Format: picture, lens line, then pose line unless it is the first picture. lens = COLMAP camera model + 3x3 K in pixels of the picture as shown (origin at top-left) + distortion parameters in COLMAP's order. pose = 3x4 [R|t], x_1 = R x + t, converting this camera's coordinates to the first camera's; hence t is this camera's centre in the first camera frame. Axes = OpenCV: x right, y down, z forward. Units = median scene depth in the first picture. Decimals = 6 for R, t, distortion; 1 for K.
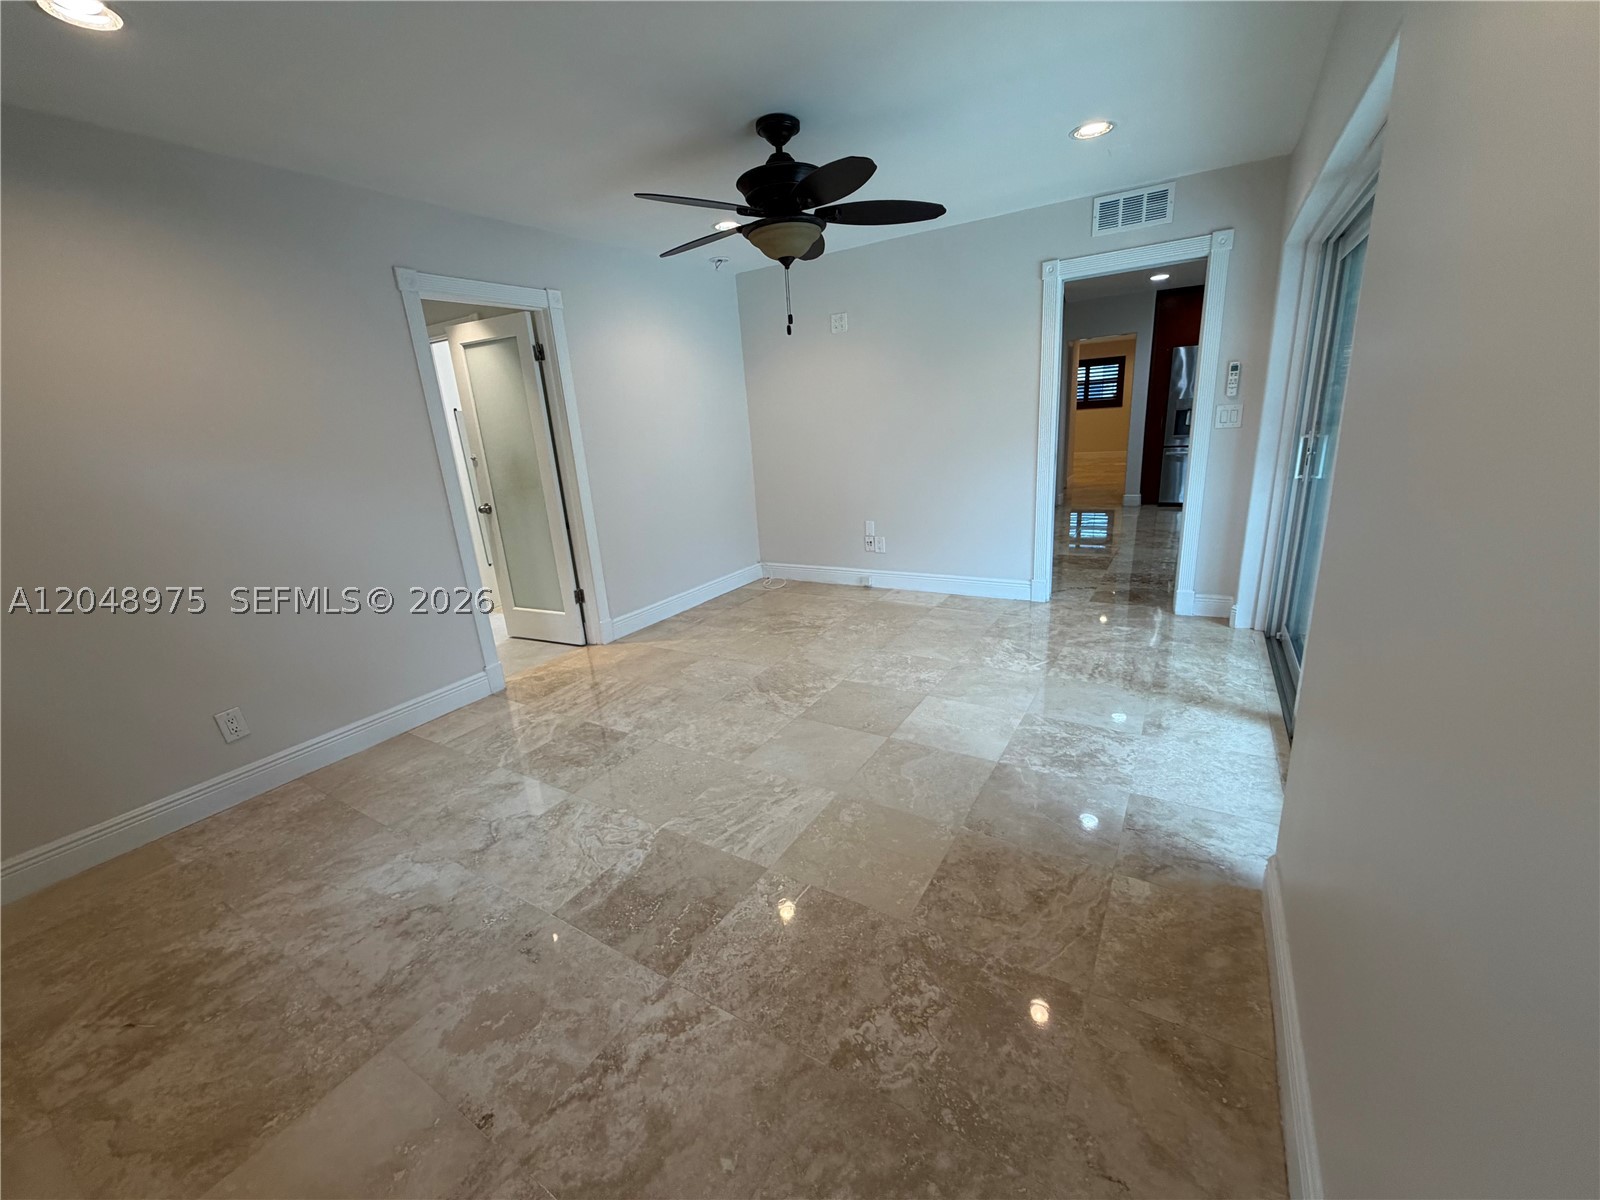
lens RADIAL K [[634.2, 0, 800.9], [0, 634.2, 599.6], [0, 0, 1]] dist [-0.001306, 0.000326]
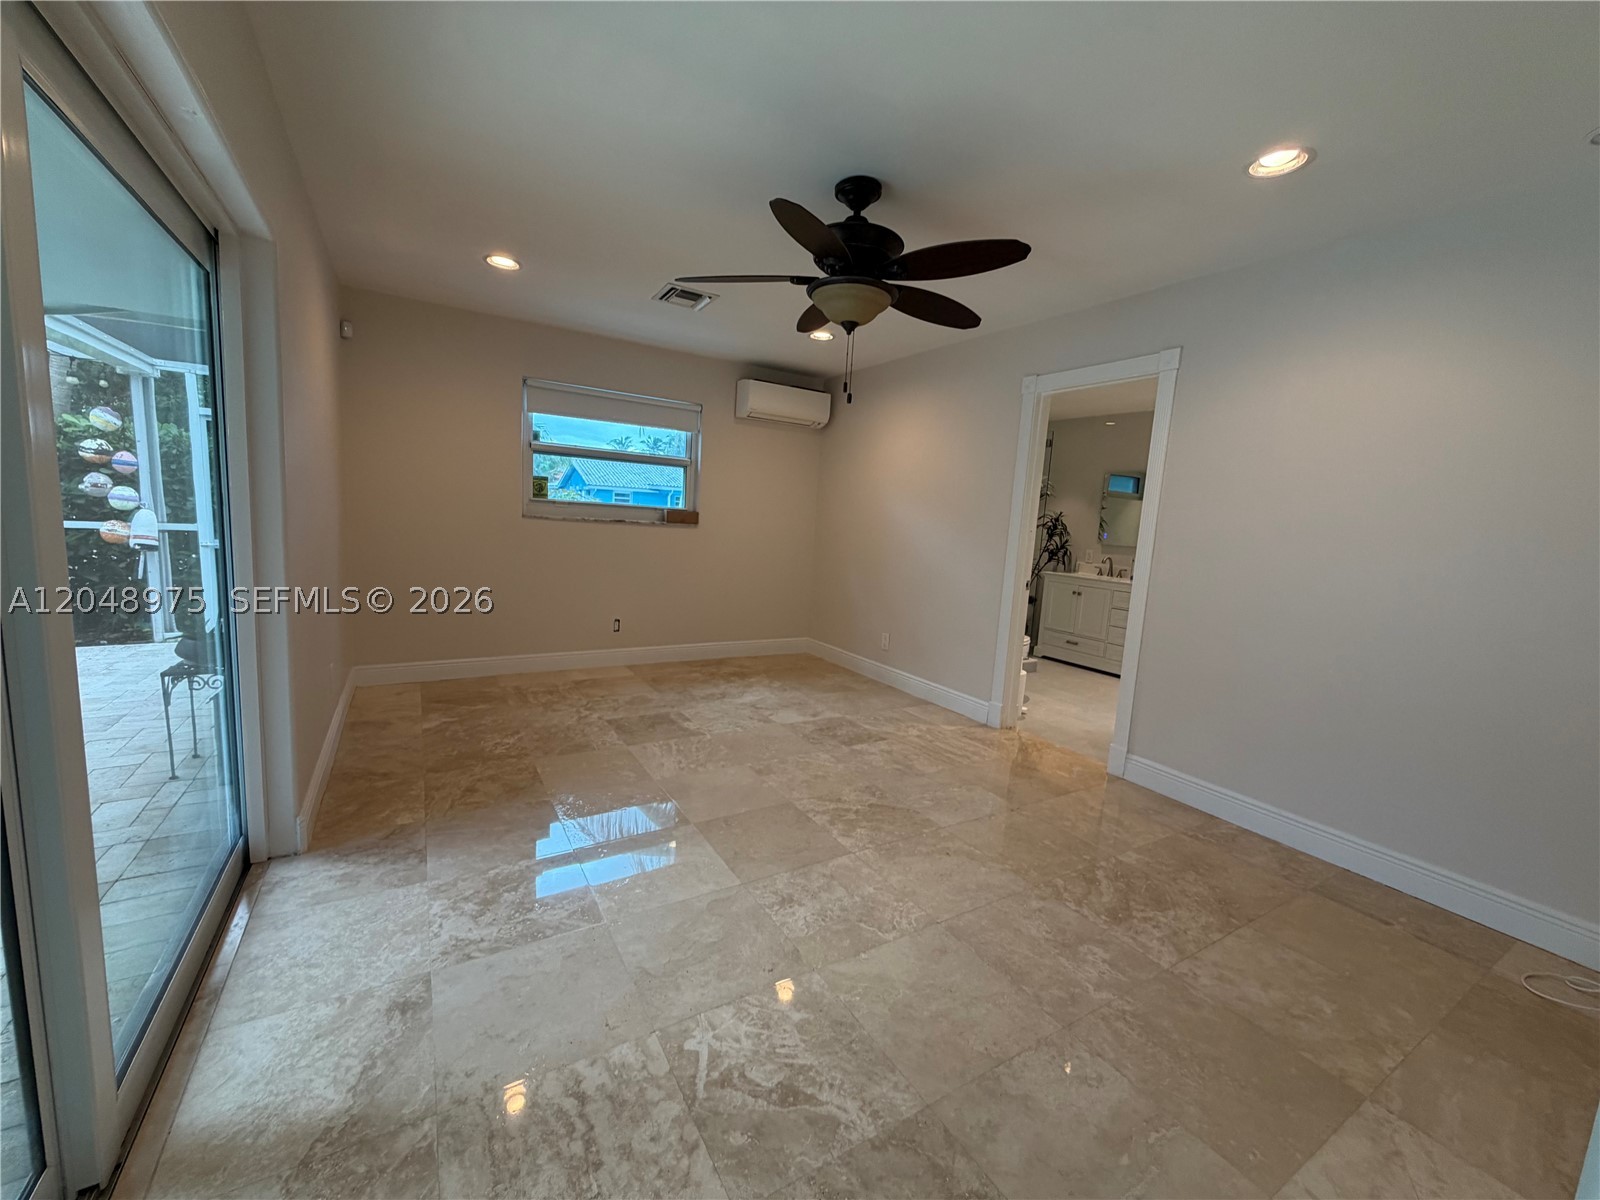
lens RADIAL K [[634.2, 0, 800.7], [0, 634.2, 597.1], [0, 0, 1]] dist [-0.001306, 0.000326]
pose [[-0.459802, 0.158808, -0.873706, 0.885114], [-0.272456, 0.911198, 0.309007, -0.450588], [0.845192, 0.380129, -0.375702, 1.443339]]
